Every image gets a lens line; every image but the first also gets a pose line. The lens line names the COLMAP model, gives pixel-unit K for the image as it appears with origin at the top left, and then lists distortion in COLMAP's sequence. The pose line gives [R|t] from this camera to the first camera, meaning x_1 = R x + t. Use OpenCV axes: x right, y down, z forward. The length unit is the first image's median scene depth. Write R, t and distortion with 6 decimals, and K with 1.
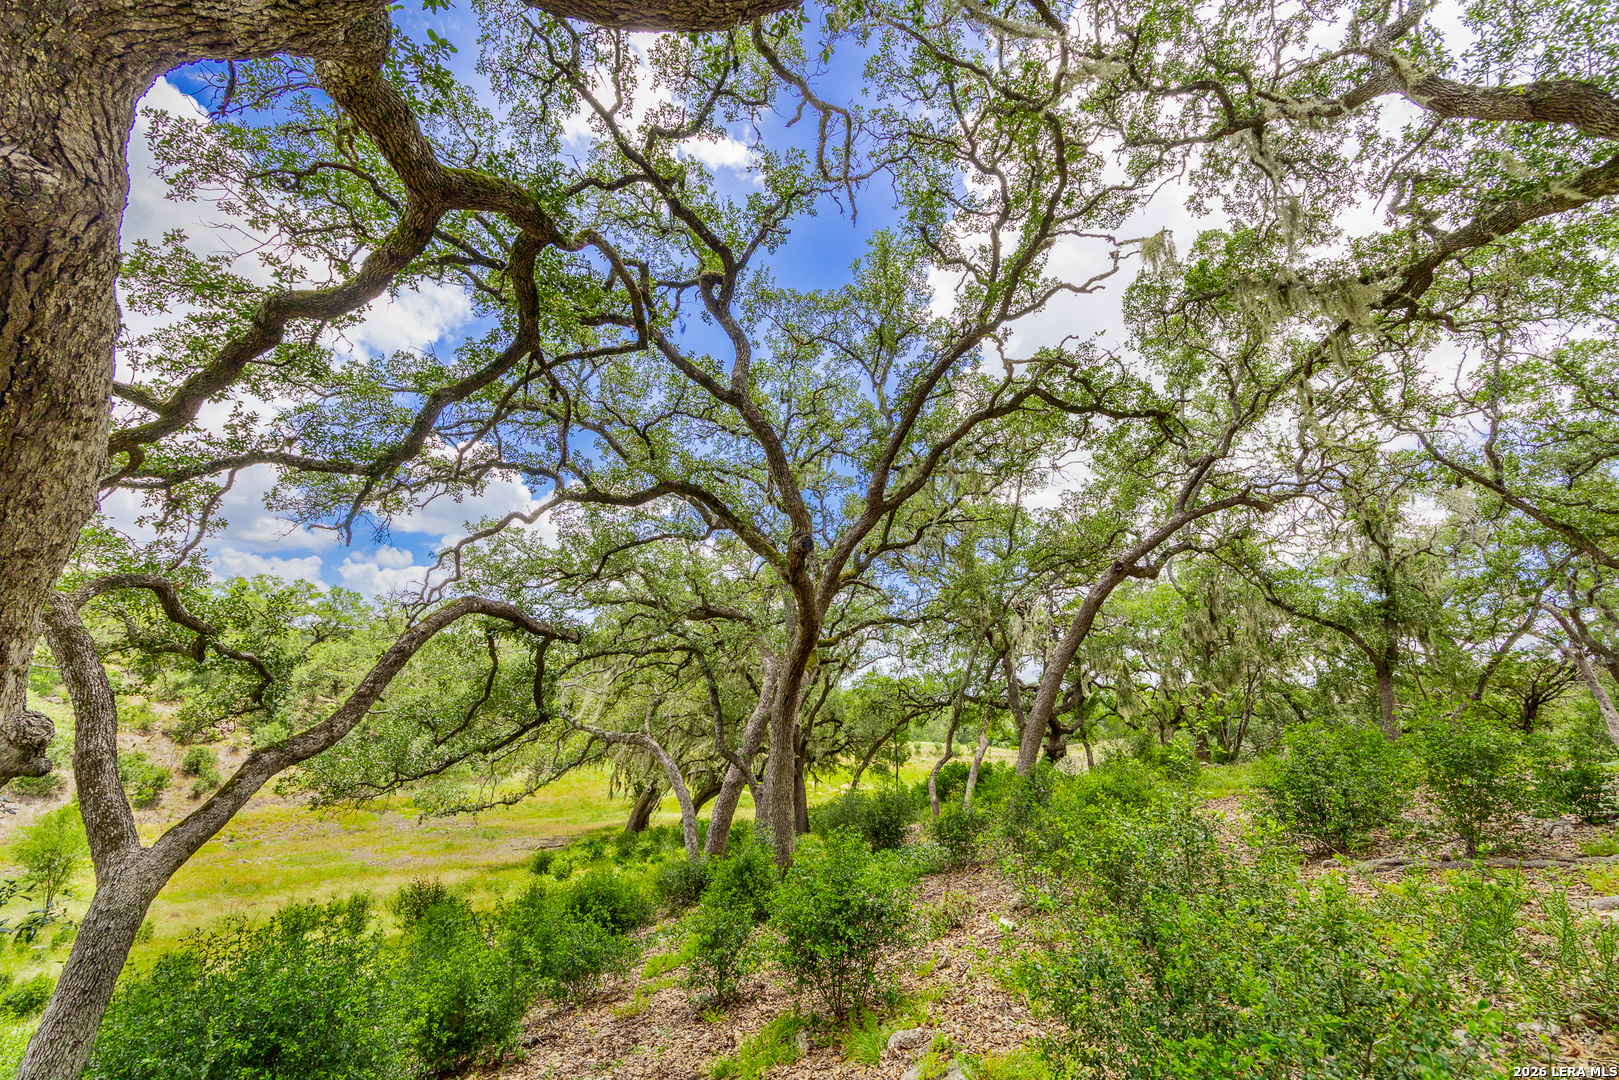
lens RADIAL K [[653.0, 0, 806.1], [0, 653.0, 540.0], [0, 0, 1]] dist [0.001899, 0.000441]
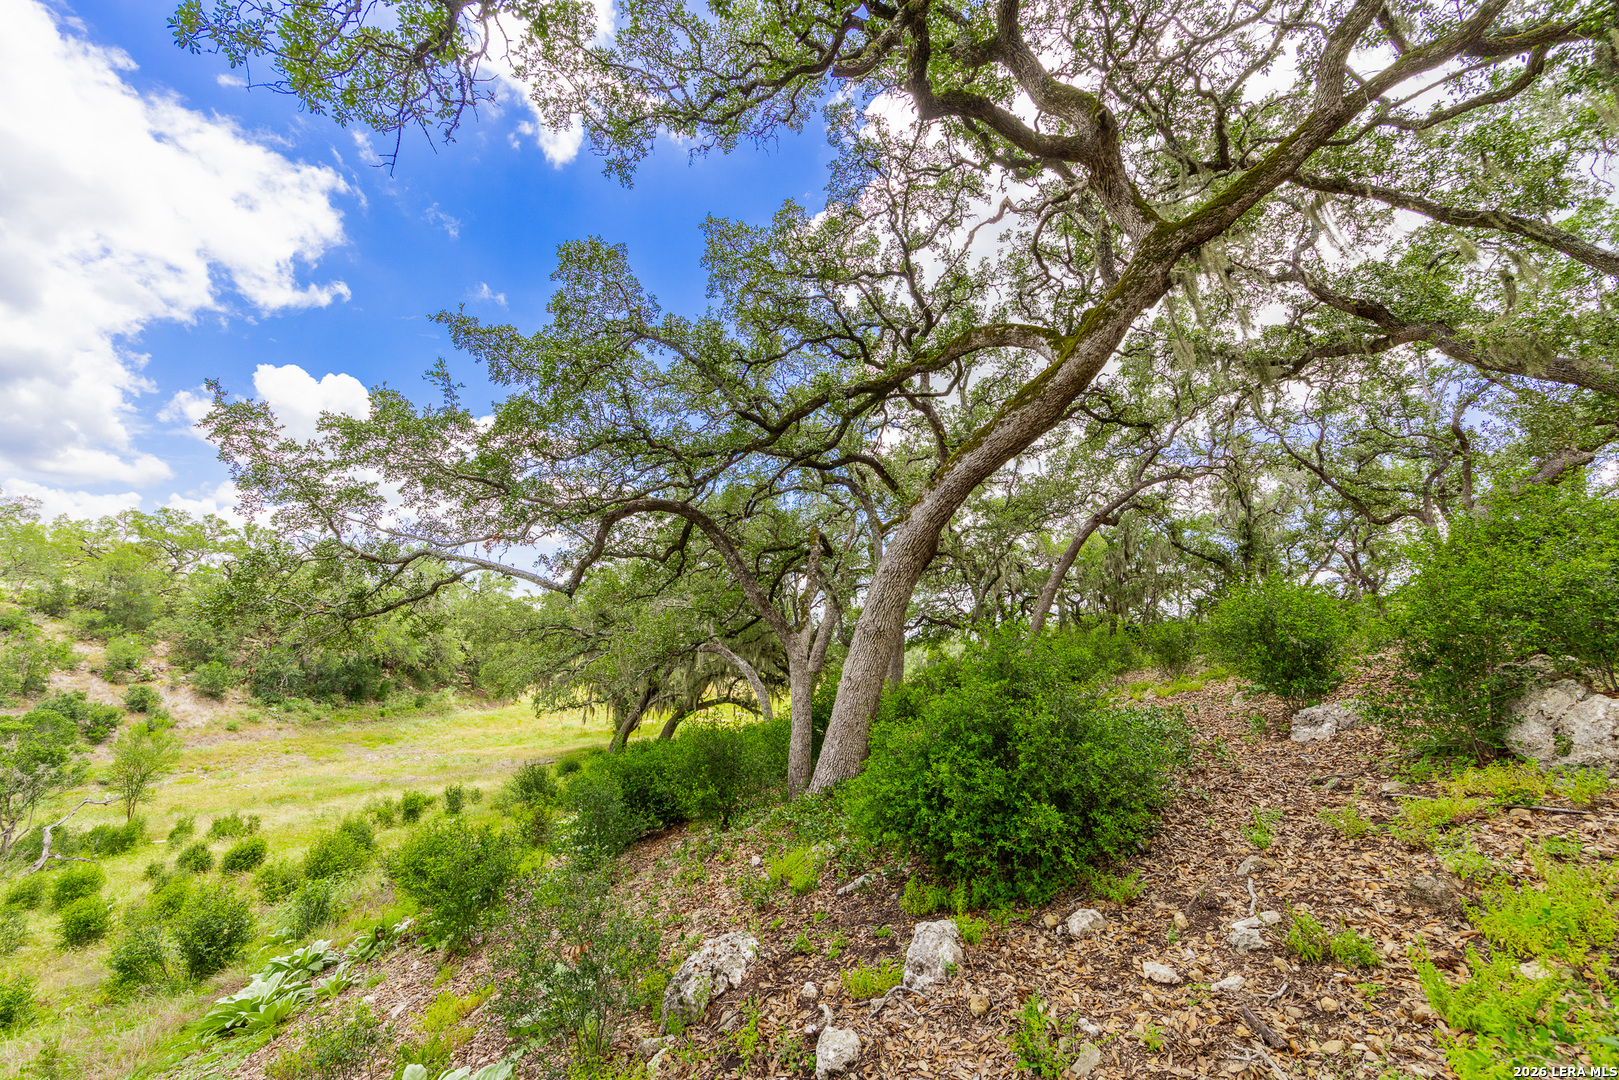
lens RADIAL K [[653.0, 0, 812.9], [0, 653.0, 541.4], [0, 0, 1]] dist [0.001899, 0.000441]
pose [[0.985702, 0.016172, 0.167717, -0.348909], [-0.029613, 0.996517, 0.077951, -0.000109], [-0.165873, -0.081803, 0.982748, -0.306179]]
